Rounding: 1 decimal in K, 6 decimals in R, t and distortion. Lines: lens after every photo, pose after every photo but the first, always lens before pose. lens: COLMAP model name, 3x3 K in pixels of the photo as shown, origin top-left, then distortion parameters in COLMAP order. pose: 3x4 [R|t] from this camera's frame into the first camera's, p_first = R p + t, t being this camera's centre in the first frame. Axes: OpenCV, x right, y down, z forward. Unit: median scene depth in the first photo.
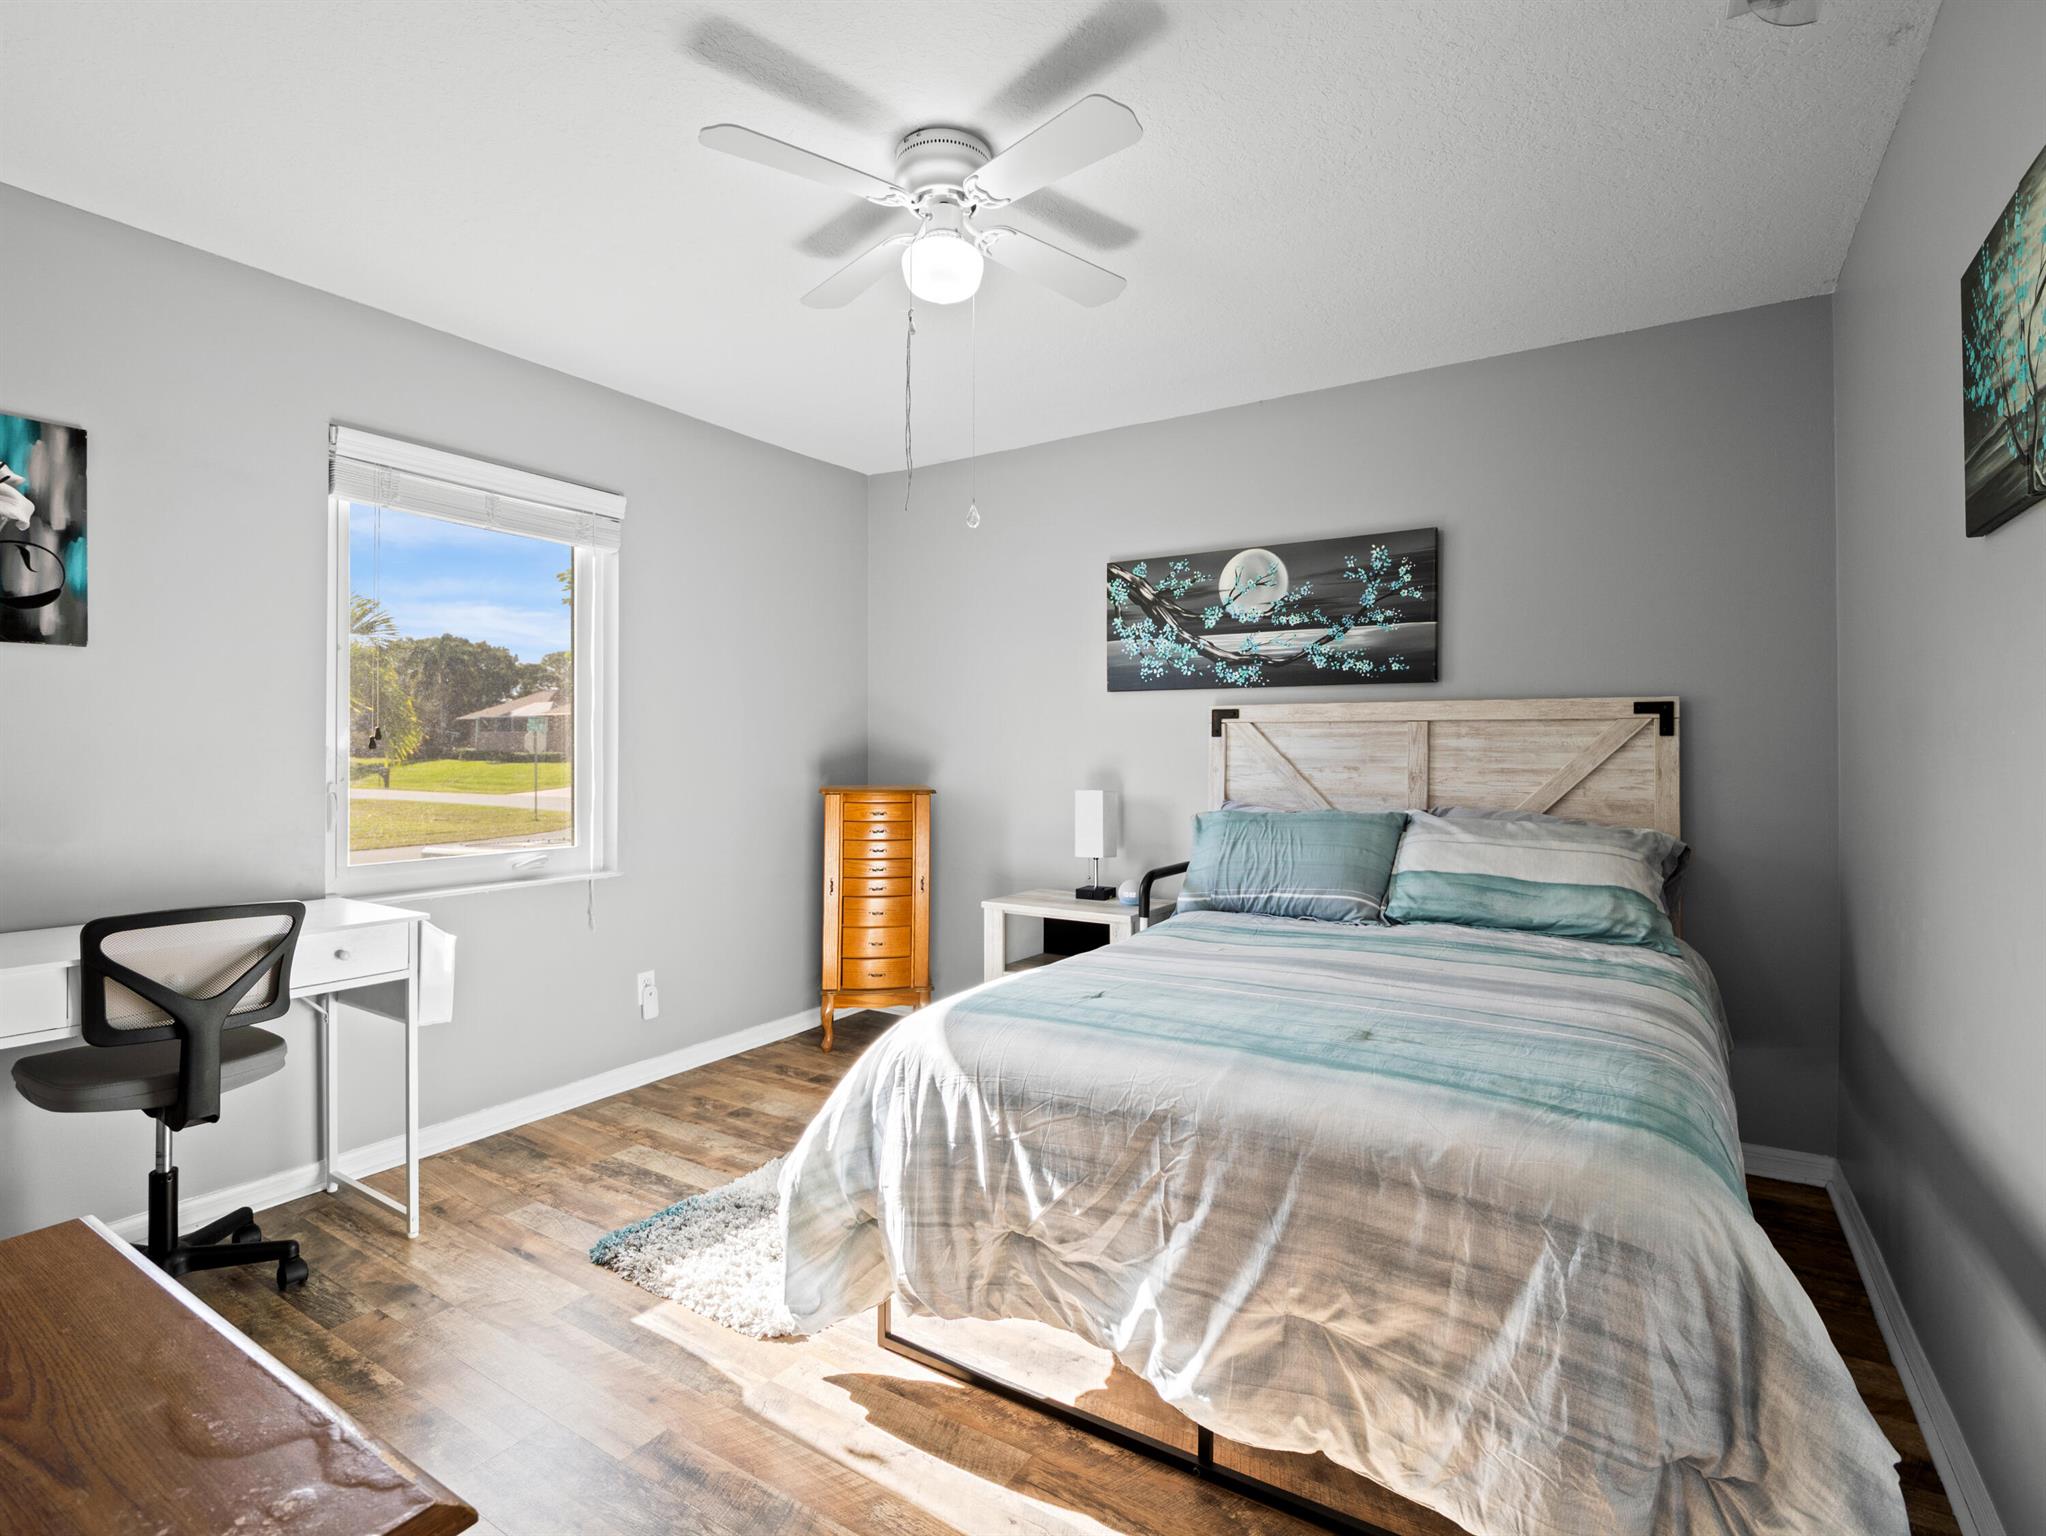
lens RADIAL K [[991.9, 0, 1019.6], [0, 991.9, 753.4], [0, 0, 1]] dist [-0.004338, 0.000176]
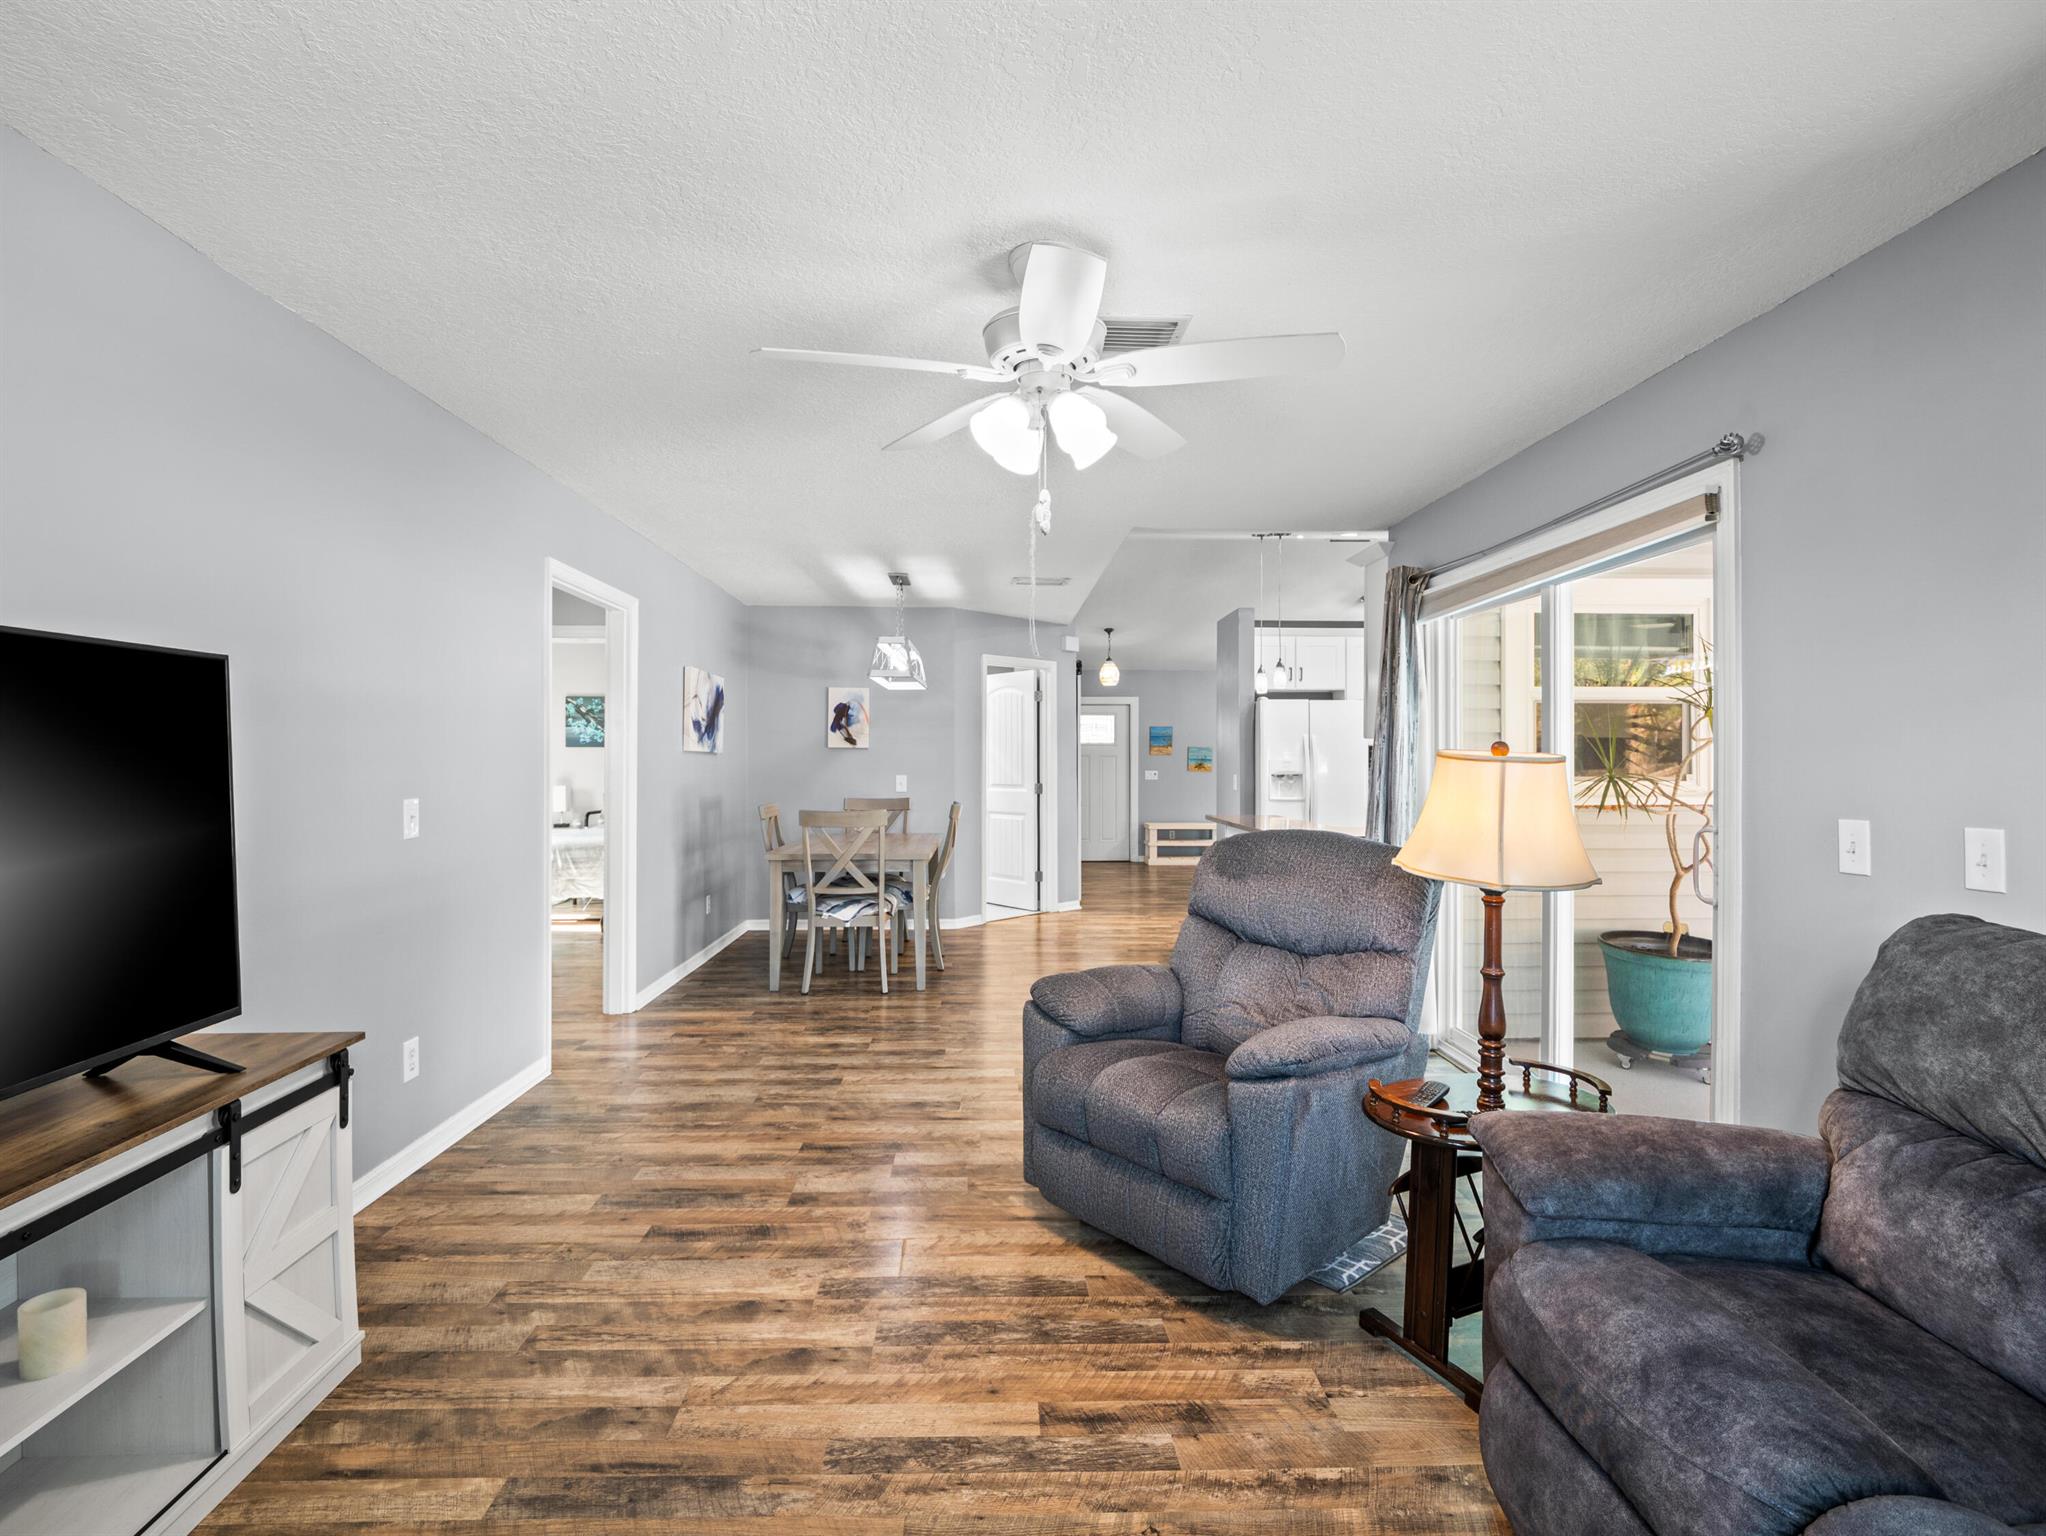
lens RADIAL K [[991.9, 0, 1008.4], [0, 991.9, 780.3], [0, 0, 1]] dist [-0.004338, 0.000176]
pose [[0.833223, -0.006325, 0.552901, -0.378924], [-0.007367, 0.999719, 0.022540, -0.043417], [-0.552888, -0.022854, 0.832942, -1.780745]]
